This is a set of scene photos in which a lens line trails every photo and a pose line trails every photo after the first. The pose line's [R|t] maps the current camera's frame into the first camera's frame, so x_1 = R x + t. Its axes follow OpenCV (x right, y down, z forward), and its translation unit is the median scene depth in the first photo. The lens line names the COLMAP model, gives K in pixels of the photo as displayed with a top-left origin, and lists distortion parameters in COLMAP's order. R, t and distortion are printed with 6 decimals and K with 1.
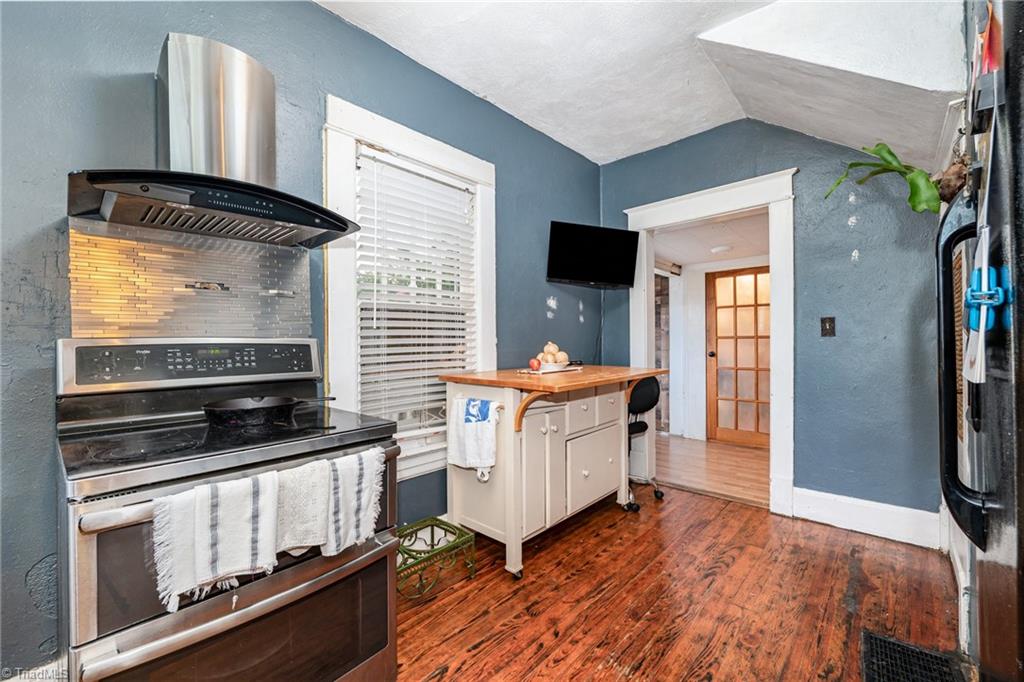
lens RADIAL K [[423.0, 0, 507.1], [0, 423.0, 337.8], [0, 0, 1]] dist [-0.006211, -0.000002]
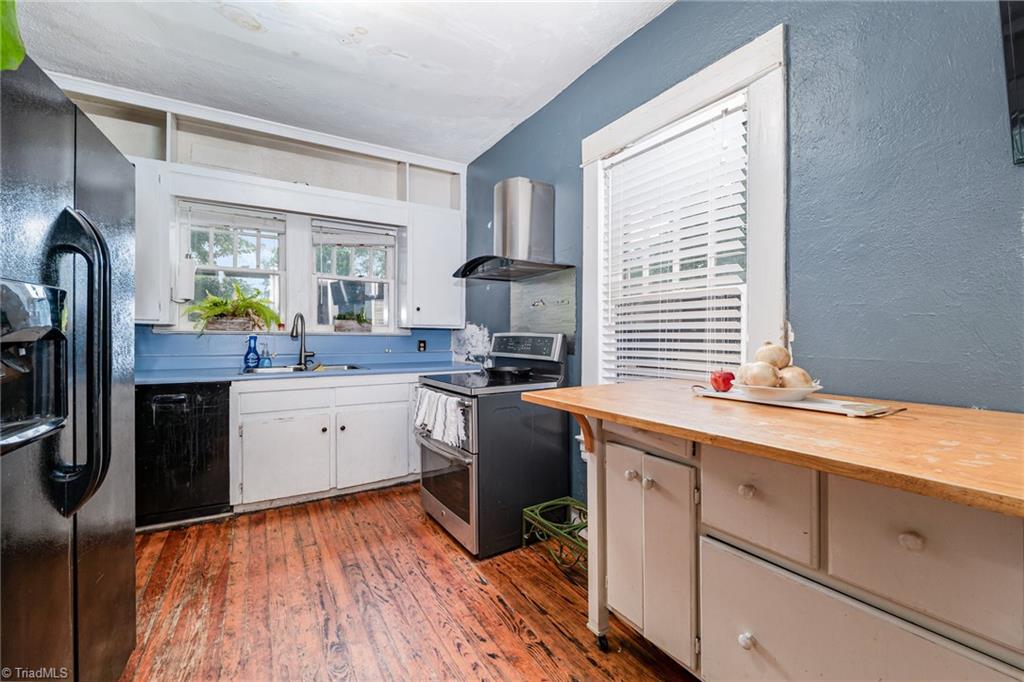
lens RADIAL K [[423.0, 0, 508.2], [0, 423.0, 336.2], [0, 0, 1]] dist [-0.006211, -0.000002]
pose [[-0.277684, 0.012082, -0.960597, 0.873276], [0.007895, 0.999916, 0.010294, -0.003848], [0.960640, -0.004726, -0.277756, 1.146795]]
